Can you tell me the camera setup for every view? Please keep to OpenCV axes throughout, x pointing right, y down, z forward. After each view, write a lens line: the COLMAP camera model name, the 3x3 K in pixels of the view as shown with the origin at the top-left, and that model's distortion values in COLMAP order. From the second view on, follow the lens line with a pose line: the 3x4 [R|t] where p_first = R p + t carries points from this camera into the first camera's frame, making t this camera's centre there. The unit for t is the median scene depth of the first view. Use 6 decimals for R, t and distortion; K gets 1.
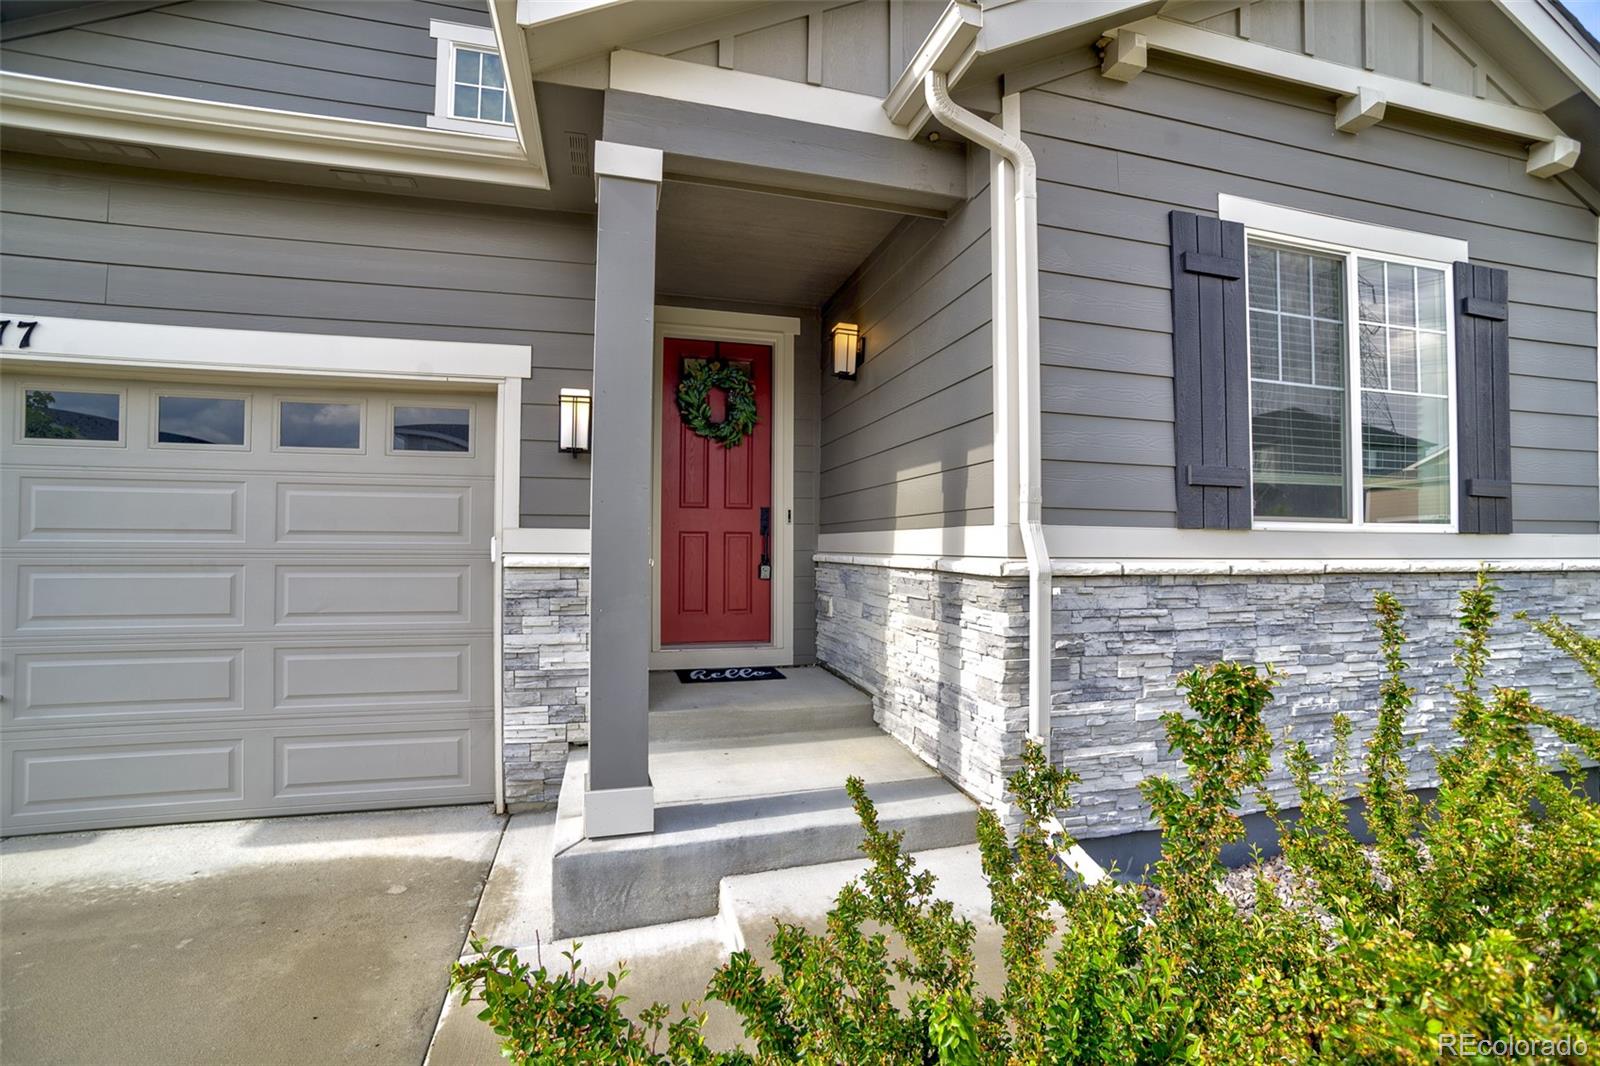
lens RADIAL K [[689.3, 0, 794.2], [0, 689.3, 535.9], [0, 0, 1]] dist [-0.043618, 0.004525]
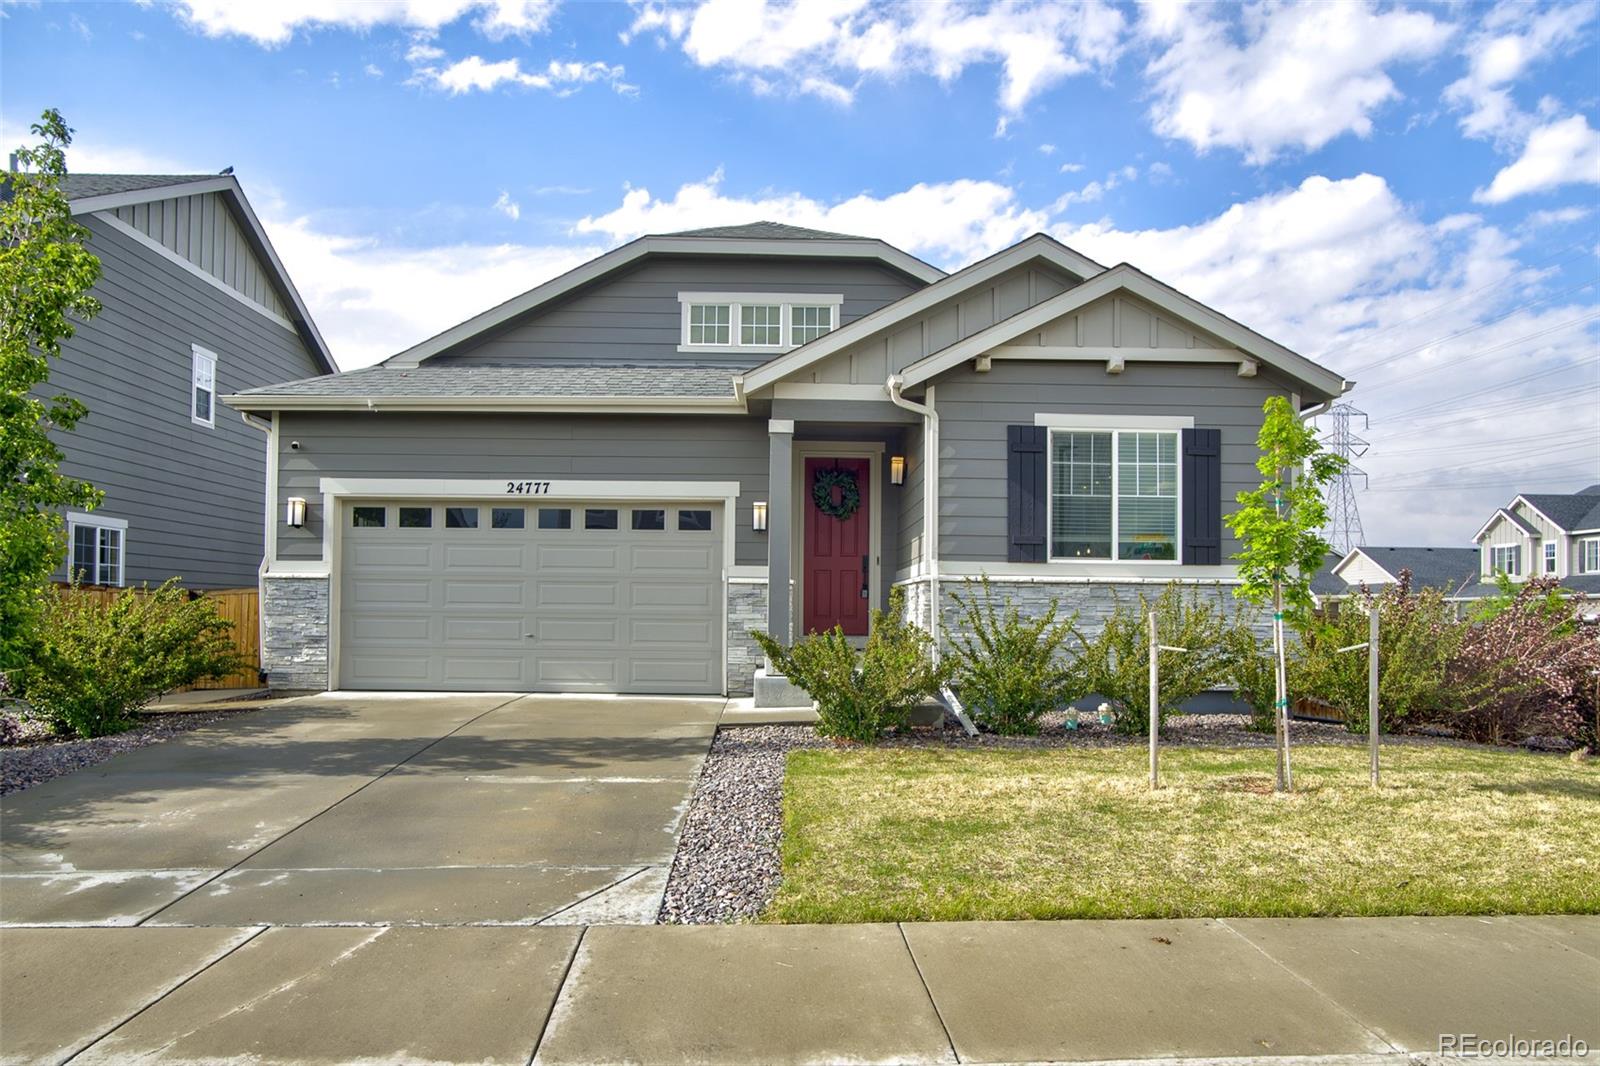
lens RADIAL K [[968.8, 0, 830.0], [0, 968.8, 601.6], [0, 0, 1]] dist [-0.022366, -0.000856]
pose [[0.978372, 0.001094, -0.206851, 0.550546], [-0.000490, 0.999995, 0.002971, 0.096610], [0.206853, -0.002806, 0.978368, -2.020827]]
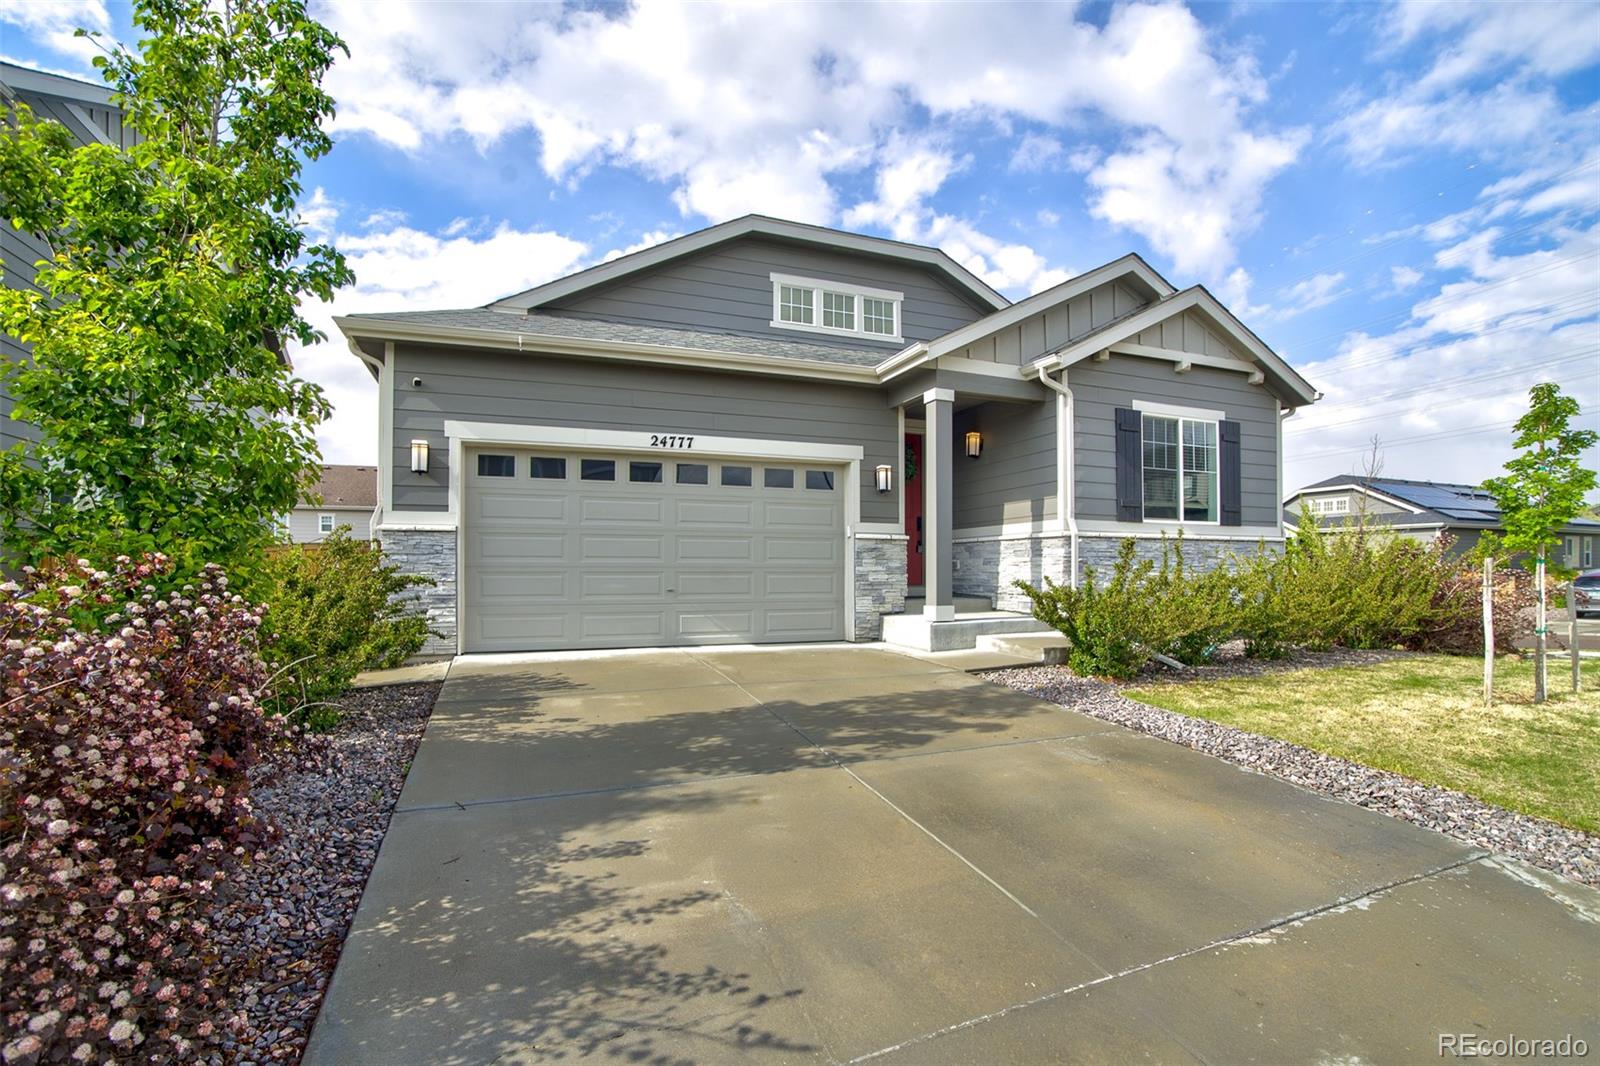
lens RADIAL K [[689.3, 0, 816.6], [0, 689.3, 567.7], [0, 0, 1]] dist [-0.043618, 0.004525]
pose [[0.992932, -0.006246, 0.118517, -0.862783], [0.004603, 0.999890, 0.014133, 0.115369], [-0.118592, -0.013488, 0.992851, -1.422545]]
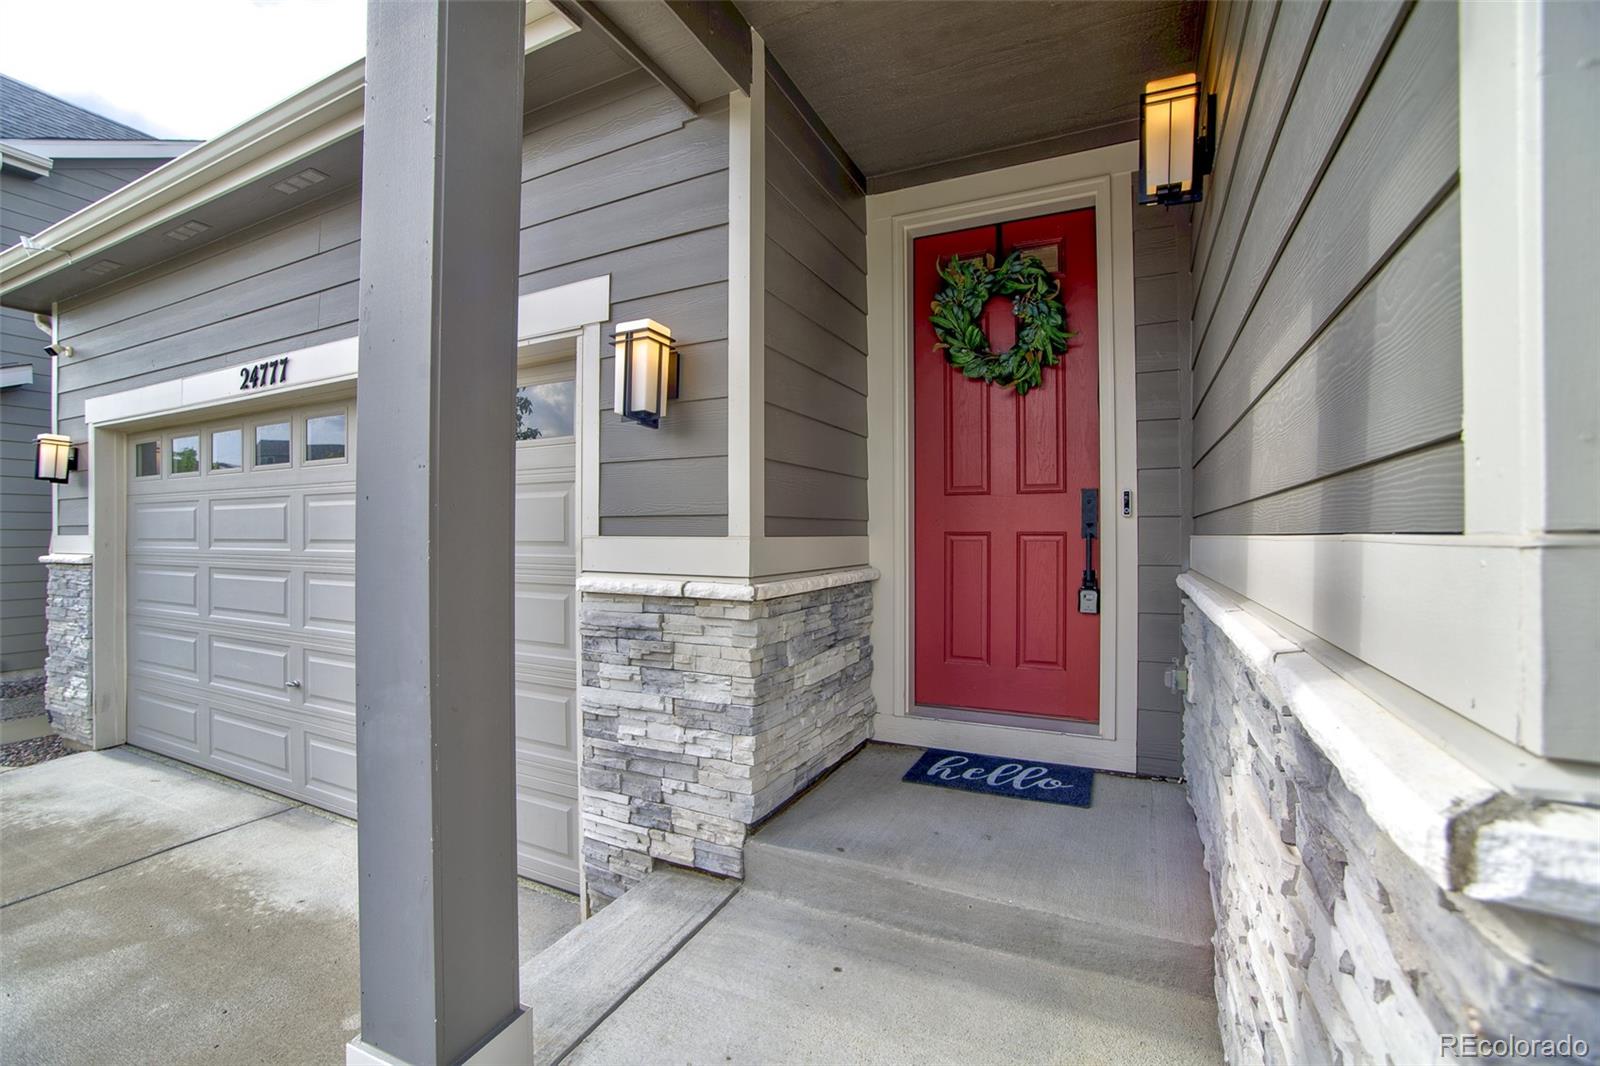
lens RADIAL K [[689.3, 0, 794.9], [0, 689.3, 532.1], [0, 0, 1]] dist [-0.043618, 0.004525]
pose [[0.754294, -0.005554, -0.656513, 0.220432], [0.013055, 0.999893, 0.006540, -0.018494], [0.656406, -0.013504, 0.754287, 0.613697]]
